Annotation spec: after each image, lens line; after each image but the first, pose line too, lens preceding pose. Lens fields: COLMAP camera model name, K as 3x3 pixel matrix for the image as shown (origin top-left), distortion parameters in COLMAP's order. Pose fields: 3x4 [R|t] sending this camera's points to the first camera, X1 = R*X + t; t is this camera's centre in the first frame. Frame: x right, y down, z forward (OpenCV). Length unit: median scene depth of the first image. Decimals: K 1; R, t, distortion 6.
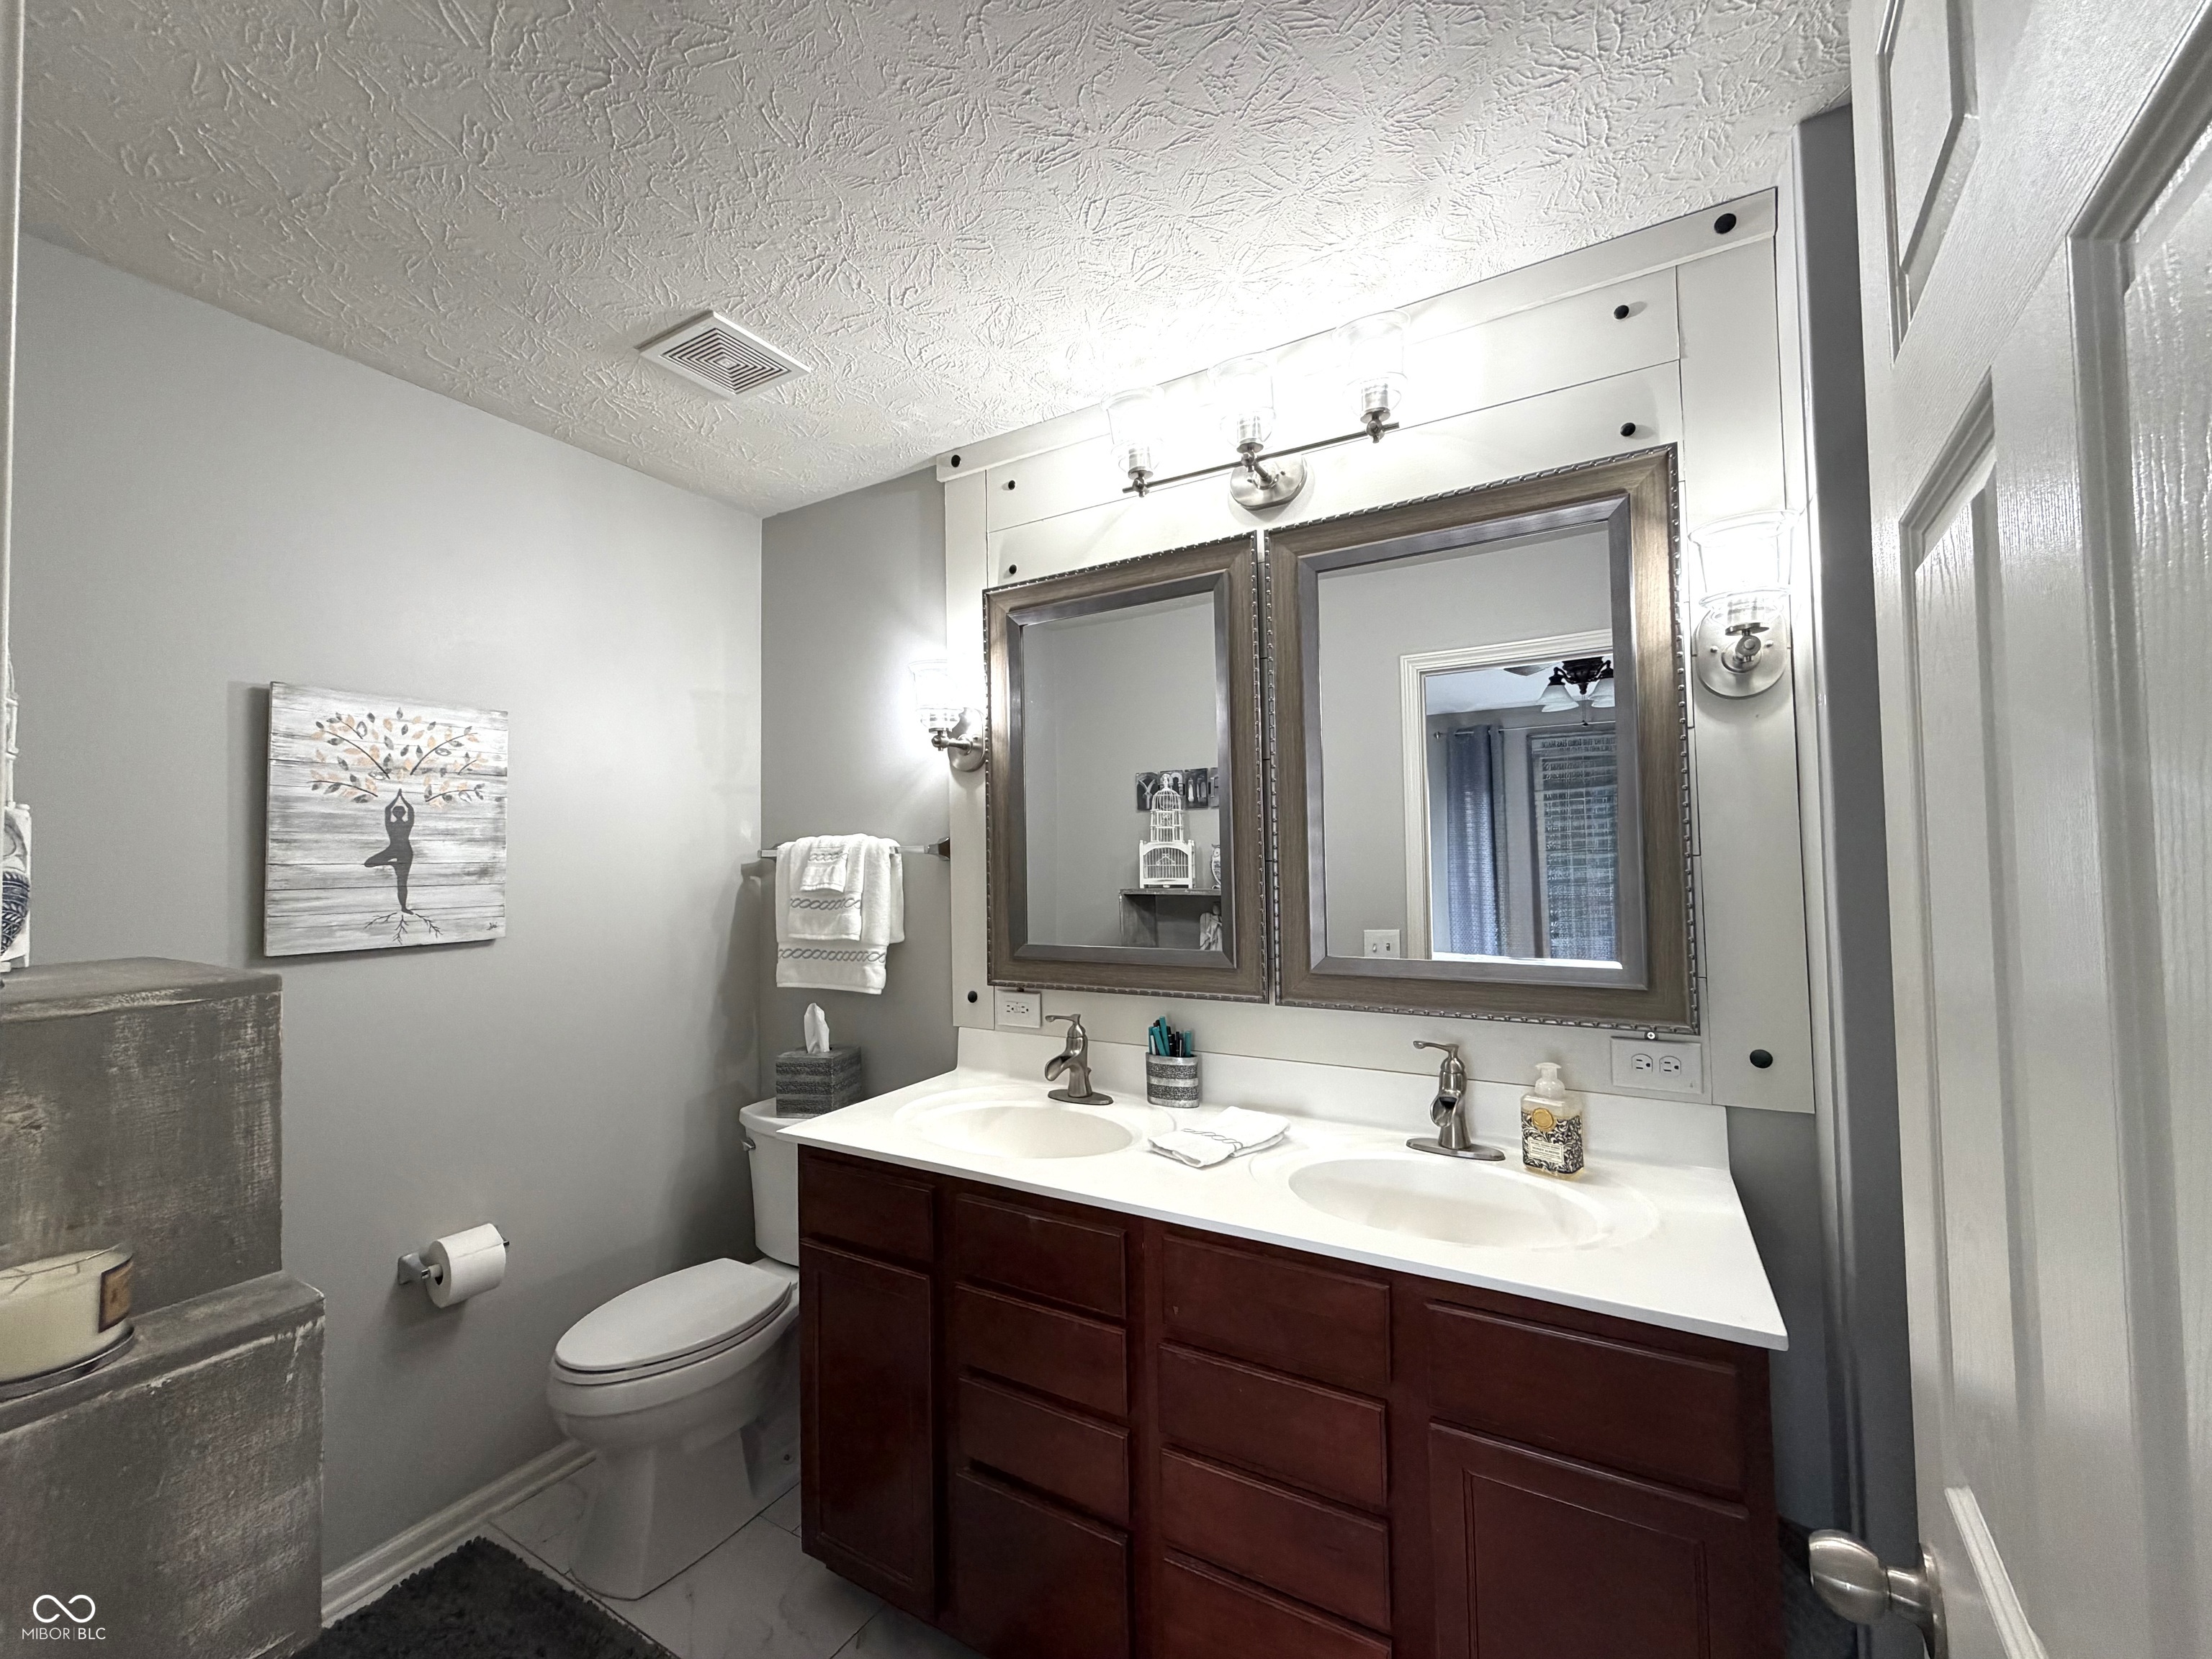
lens RADIAL K [[879.4, 0, 1096.3], [0, 879.4, 826.7], [0, 0, 1]] dist [-0.001366, 0.000272]
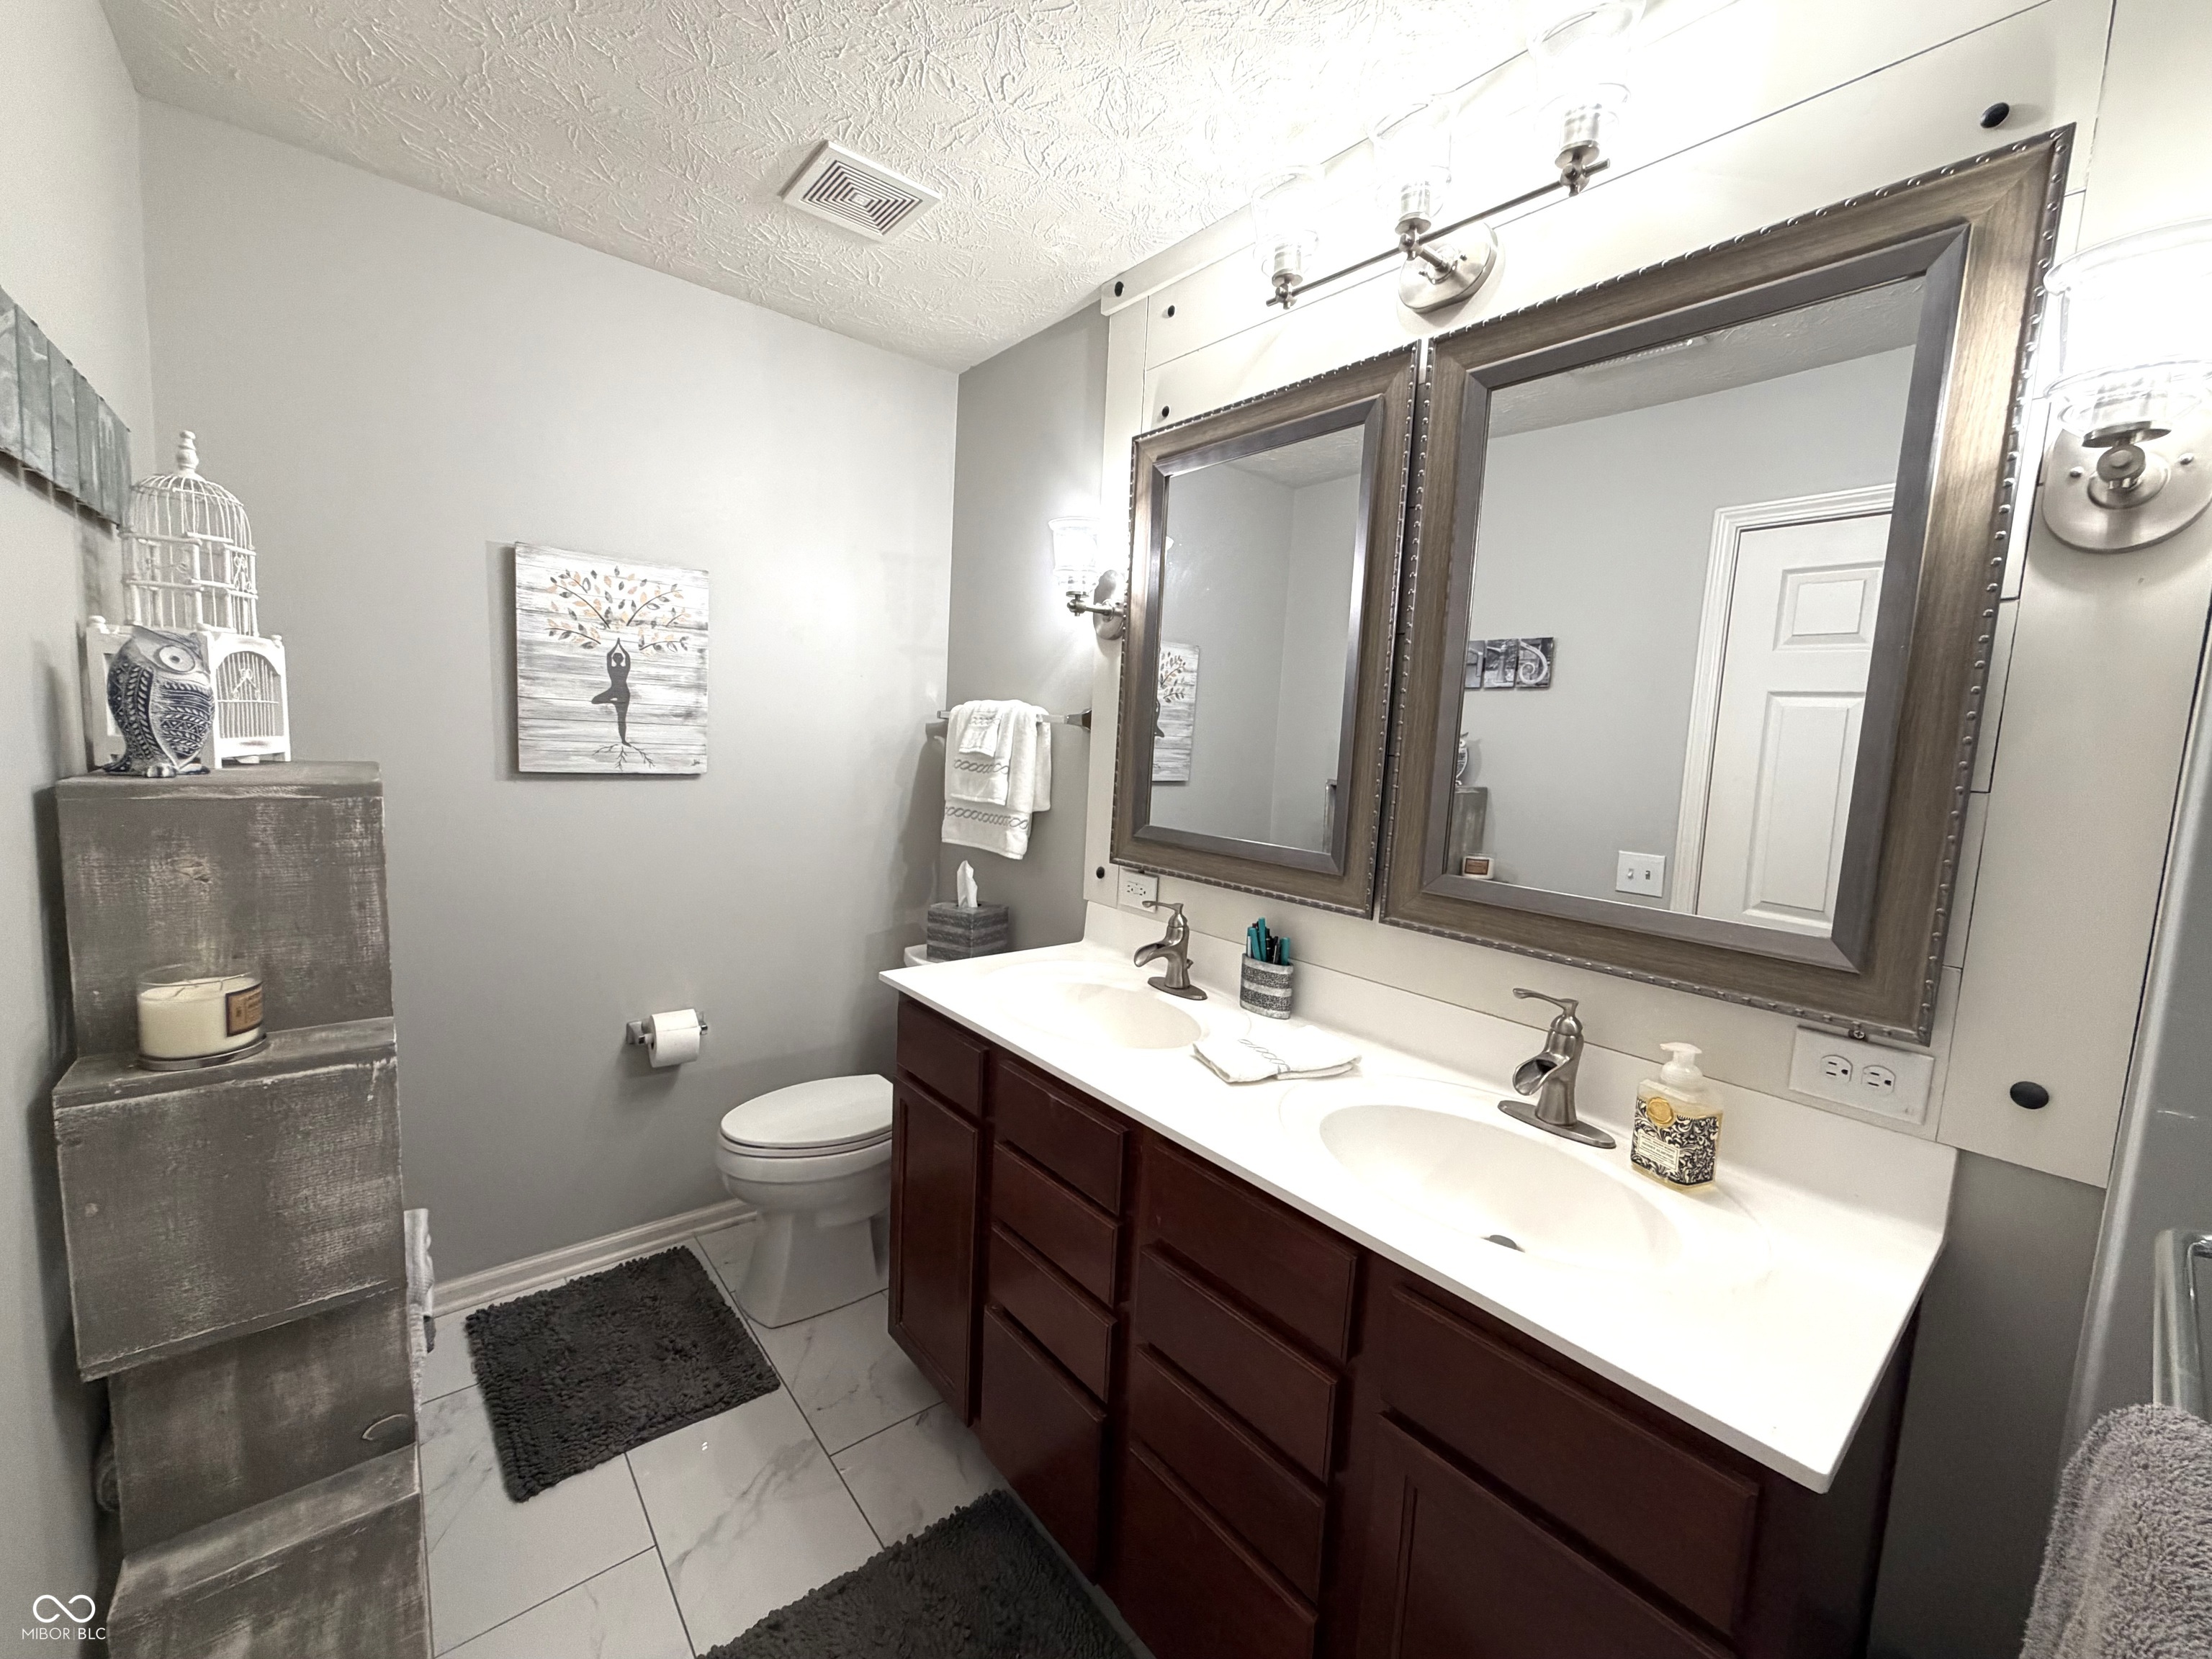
lens RADIAL K [[879.4, 0, 1098.9], [0, 879.4, 825.4], [0, 0, 1]] dist [-0.001366, 0.000272]
pose [[0.937659, 0.101403, -0.332435, 0.218286], [-0.055029, 0.987742, 0.146076, -0.002888], [0.343173, -0.118676, 0.931745, 0.107190]]
